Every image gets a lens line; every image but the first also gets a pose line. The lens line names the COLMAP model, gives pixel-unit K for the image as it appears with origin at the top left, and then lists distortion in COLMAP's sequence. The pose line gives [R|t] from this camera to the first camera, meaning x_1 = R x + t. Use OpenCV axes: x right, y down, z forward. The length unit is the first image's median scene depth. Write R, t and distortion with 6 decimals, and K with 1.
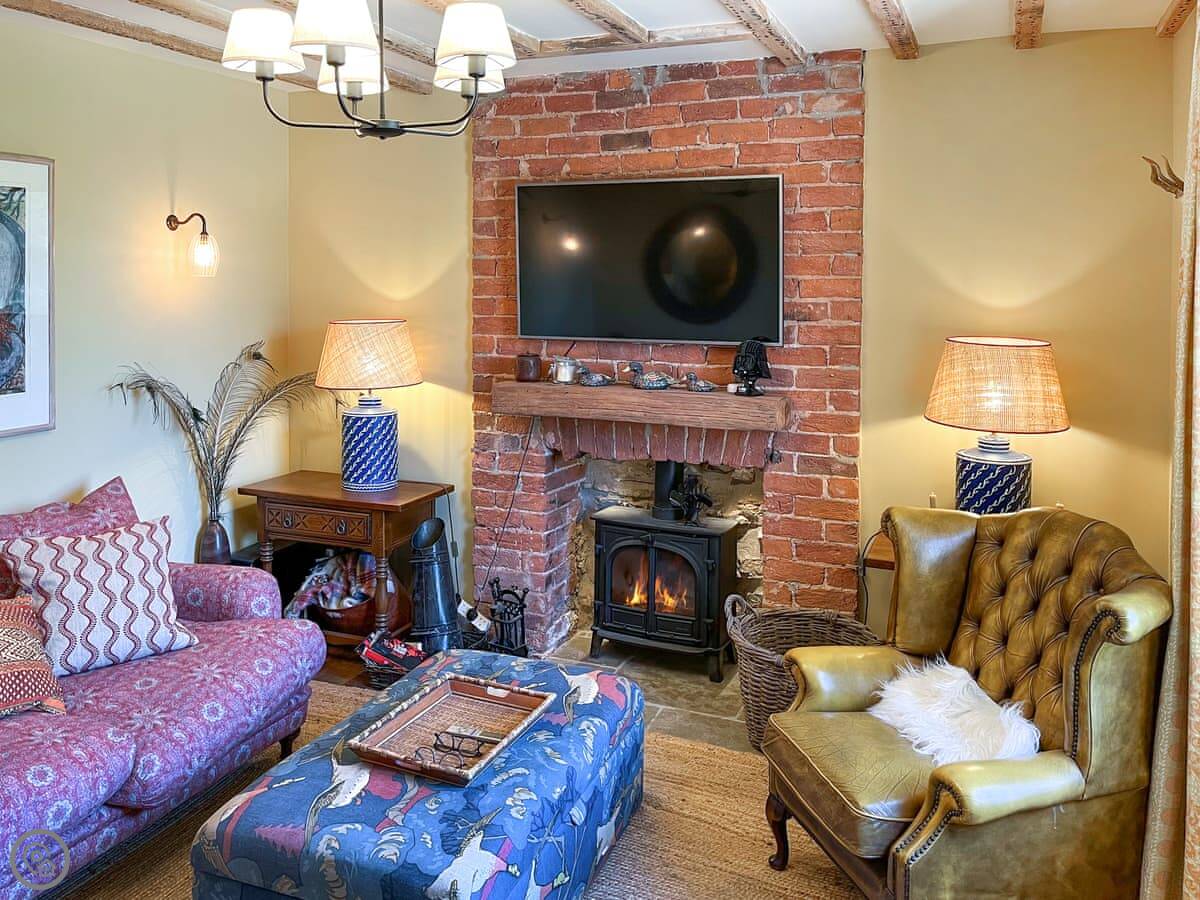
lens RADIAL K [[964.9, 0, 600.0], [0, 964.9, 450.0], [0, 0, 1]] dist [0.061016, -0.006665]
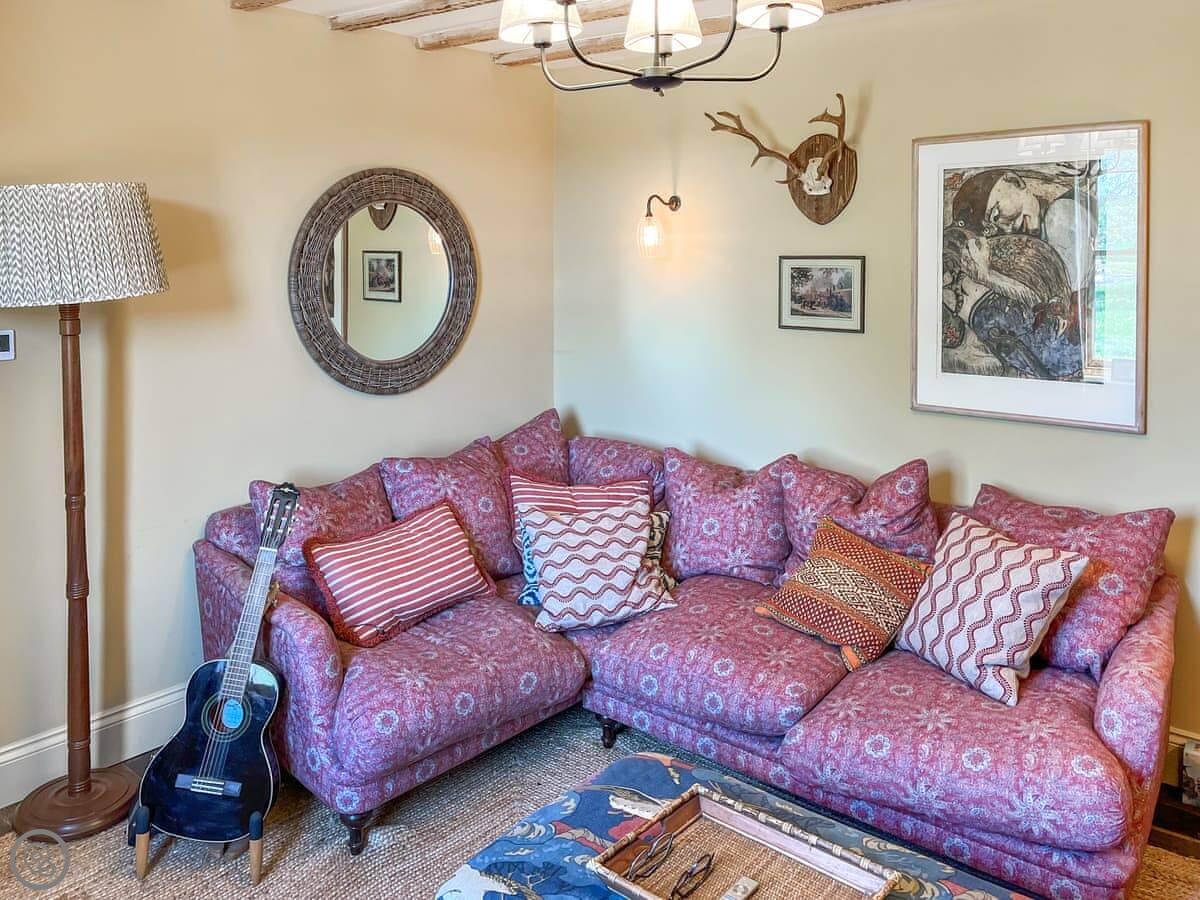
lens RADIAL K [[964.9, 0, 600.0], [0, 964.9, 450.0], [0, 0, 1]] dist [0.061016, -0.006665]
pose [[-0.290646, 0.204025, -0.934825, 0.563977], [-0.180732, 0.947709, 0.263028, -0.219540], [0.939607, 0.245401, -0.238574, 1.113059]]
